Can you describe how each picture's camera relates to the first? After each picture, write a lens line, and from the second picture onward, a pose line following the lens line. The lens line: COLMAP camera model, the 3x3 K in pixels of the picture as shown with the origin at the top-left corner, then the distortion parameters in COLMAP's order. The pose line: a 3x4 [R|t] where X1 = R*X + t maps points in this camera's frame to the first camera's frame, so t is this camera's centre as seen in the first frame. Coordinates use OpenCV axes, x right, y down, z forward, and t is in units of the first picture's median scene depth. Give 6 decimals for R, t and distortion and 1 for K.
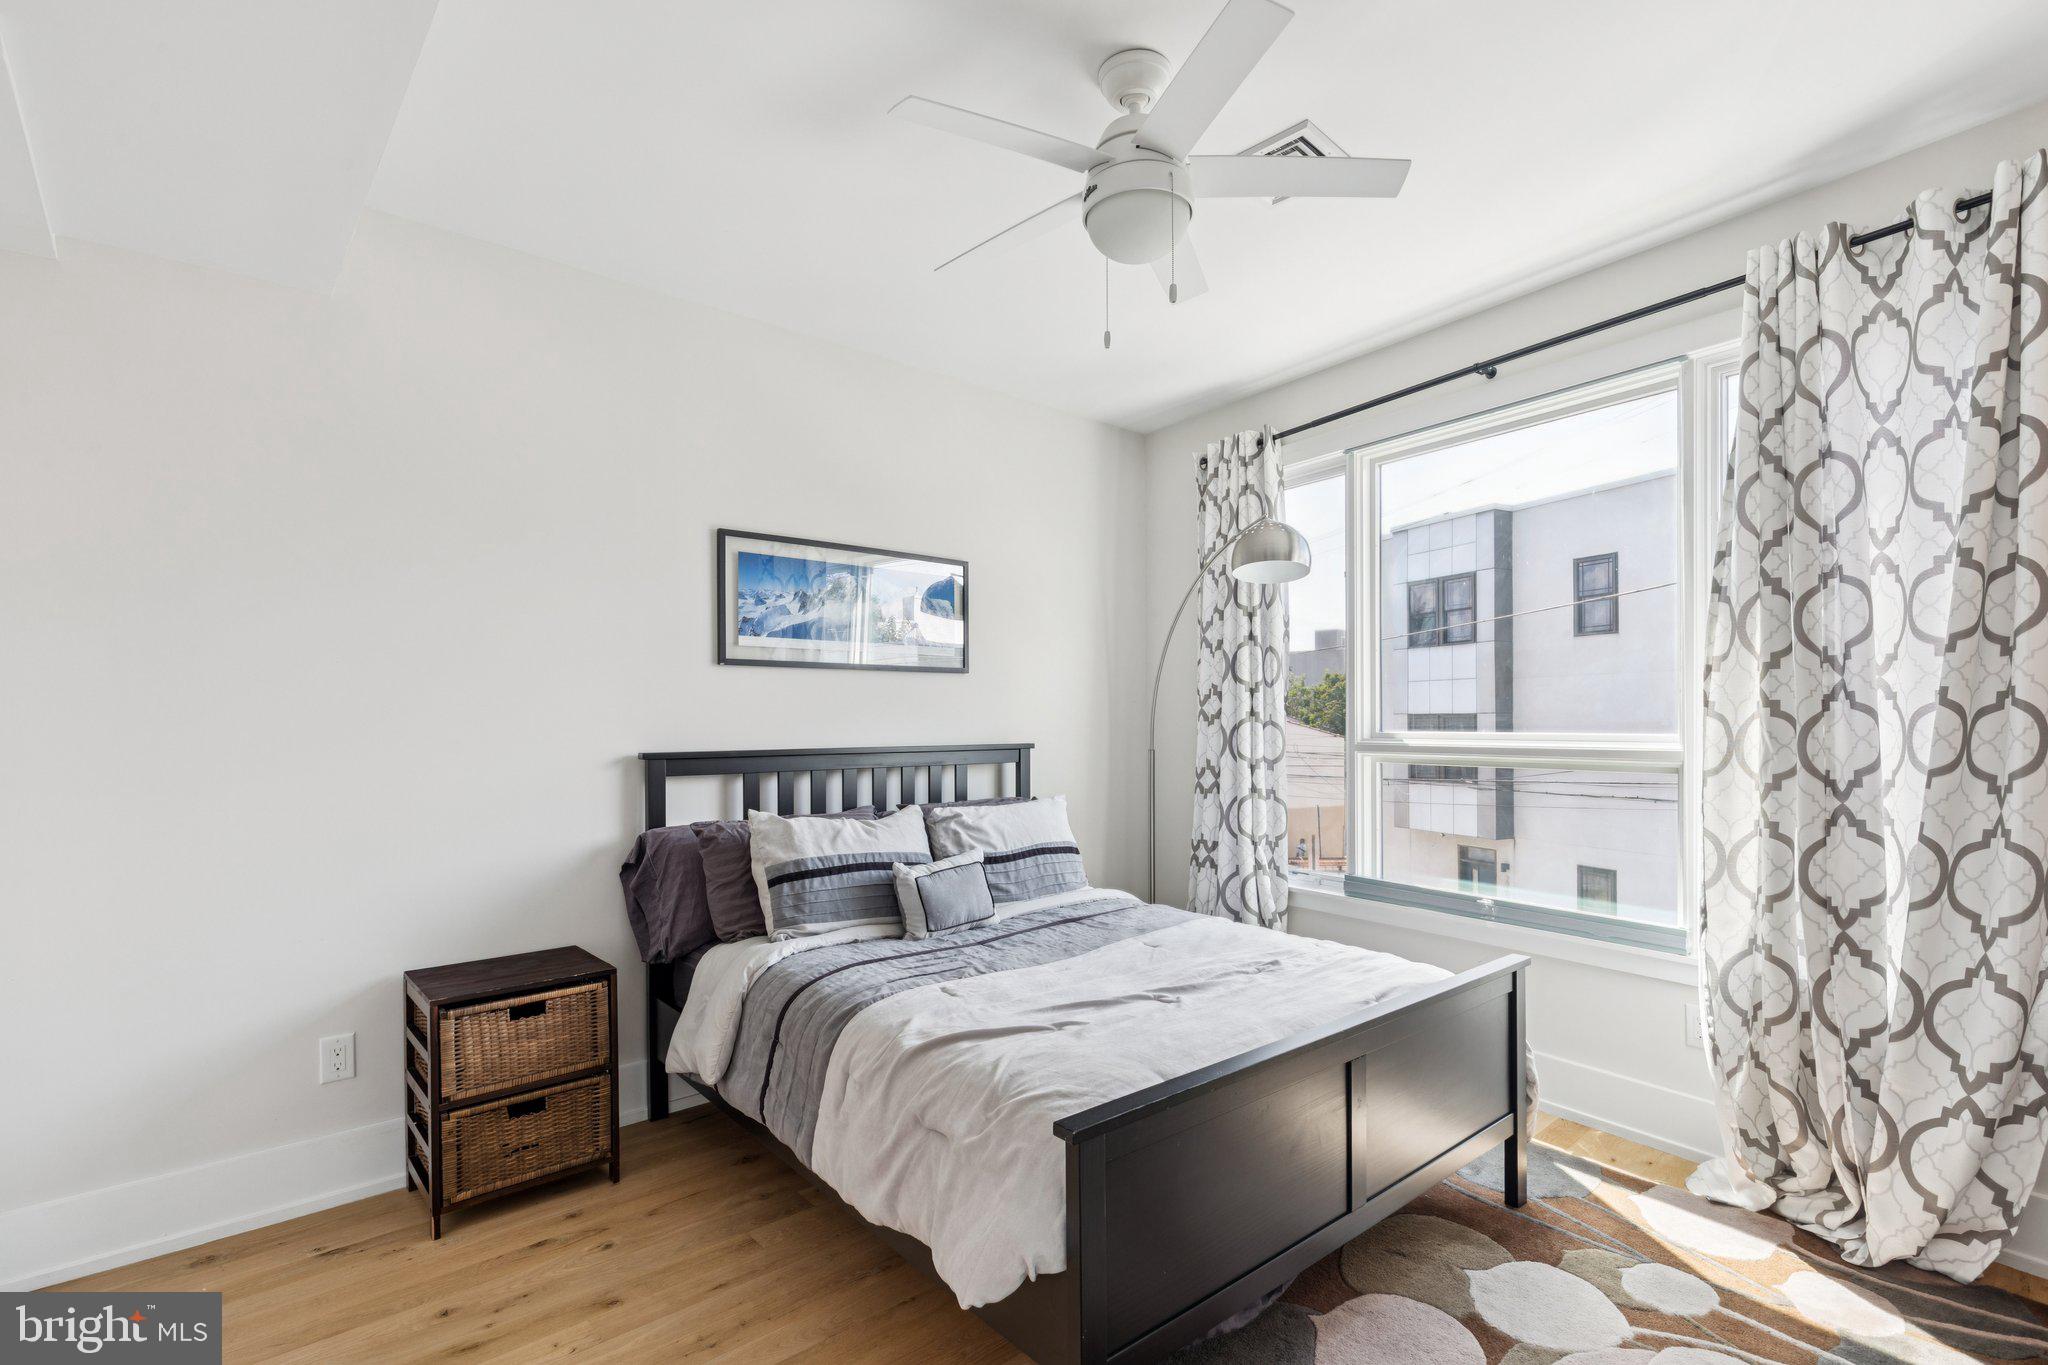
lens RADIAL K [[964.9, 0, 1033.8], [0, 964.9, 716.7], [0, 0, 1]] dist [-0.000976, -0.001568]
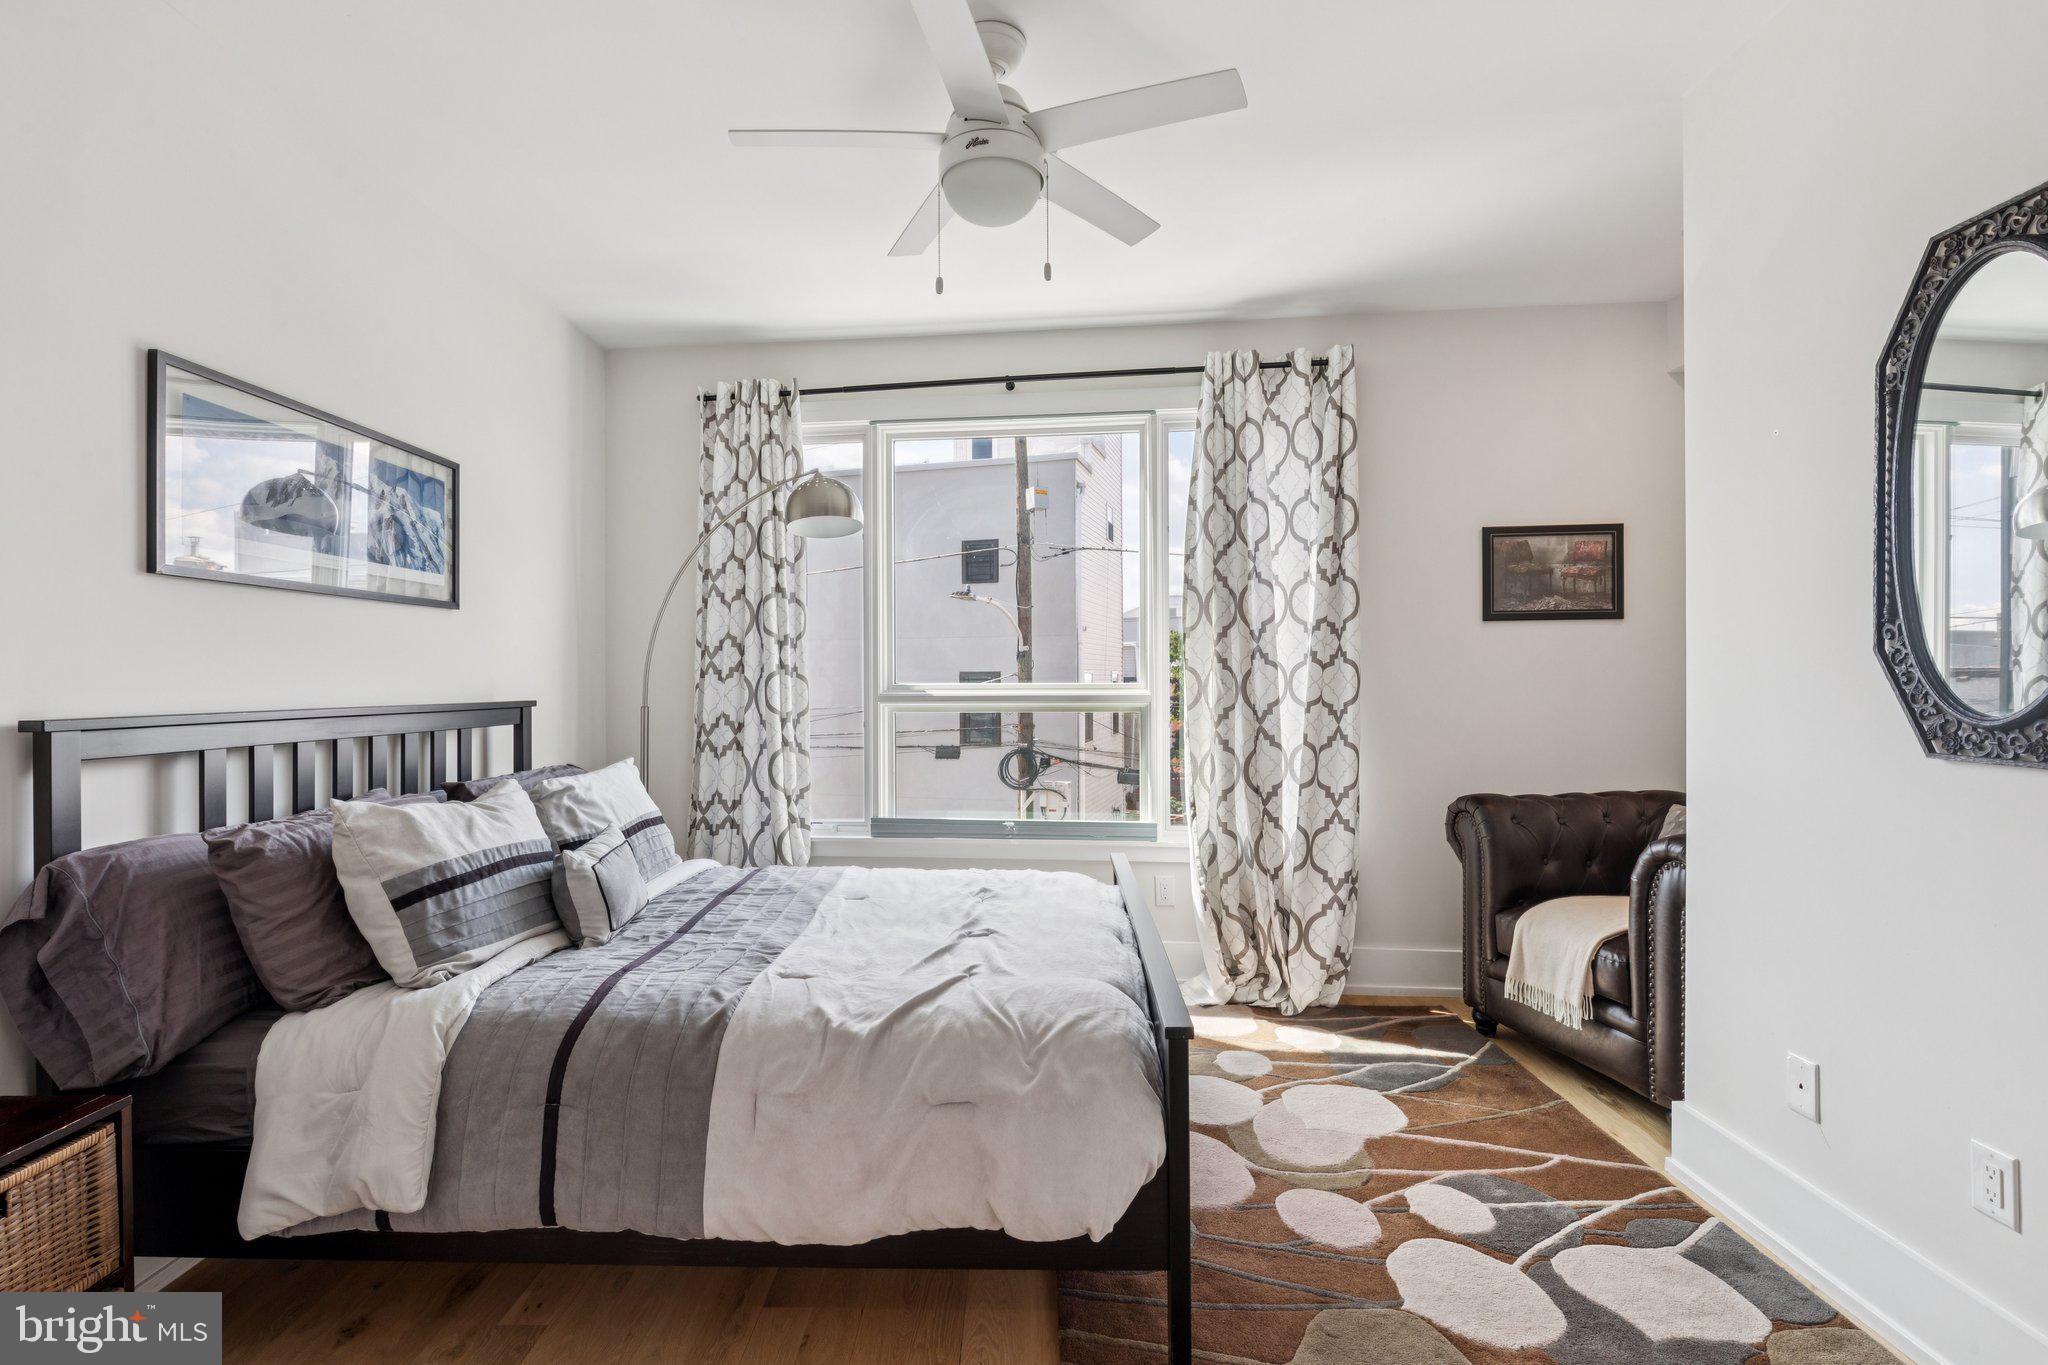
lens RADIAL K [[966.6, 0, 1040.8], [0, 966.6, 671.8], [0, 0, 1]] dist [0.001145, -0.000408]
pose [[0.655584, 0.007069, 0.755089, -0.523003], [-0.000701, 0.999961, -0.008753, 0.016301], [-0.755122, 0.005209, 0.655564, 0.225812]]
